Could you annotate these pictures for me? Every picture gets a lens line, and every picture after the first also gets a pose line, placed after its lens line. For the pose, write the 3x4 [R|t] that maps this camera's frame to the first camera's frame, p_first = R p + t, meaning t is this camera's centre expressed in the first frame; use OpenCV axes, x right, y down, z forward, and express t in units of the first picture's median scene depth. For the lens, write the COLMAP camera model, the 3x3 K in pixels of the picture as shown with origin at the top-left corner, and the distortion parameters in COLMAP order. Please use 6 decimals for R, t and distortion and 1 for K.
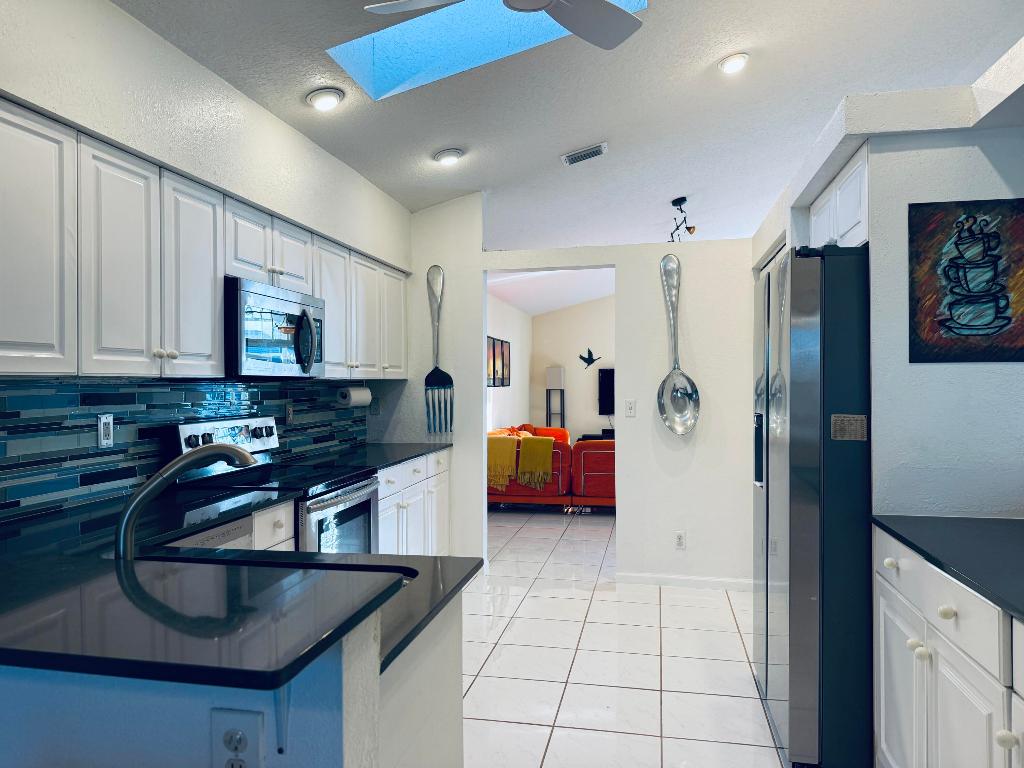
lens RADIAL K [[707.6, 0, 511.2], [0, 707.6, 382.4], [0, 0, 1]] dist [0.043414, -0.010795]
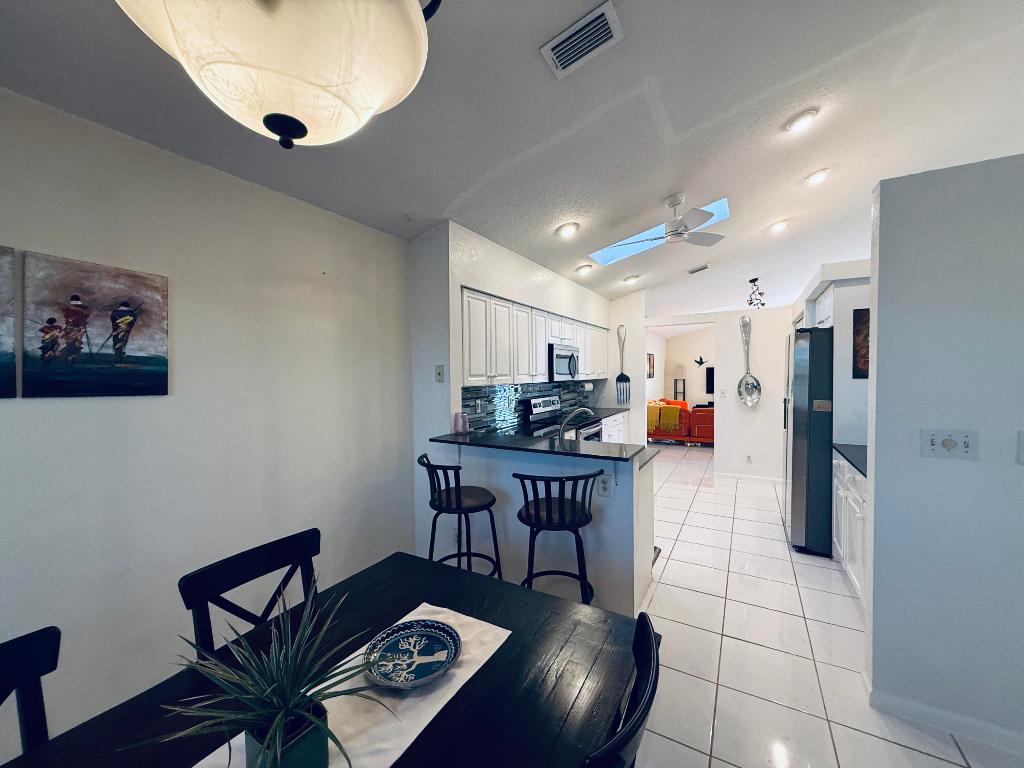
lens RADIAL K [[405.2, 0, 503.4], [0, 405.2, 385.0], [0, 0, 1]] dist [-0.012514, 0.000471]
pose [[0.941791, 0.002598, -0.336189, -0.034507], [0.008704, 0.999447, 0.032105, -0.029131], [0.336087, -0.033163, 0.941247, -0.300700]]
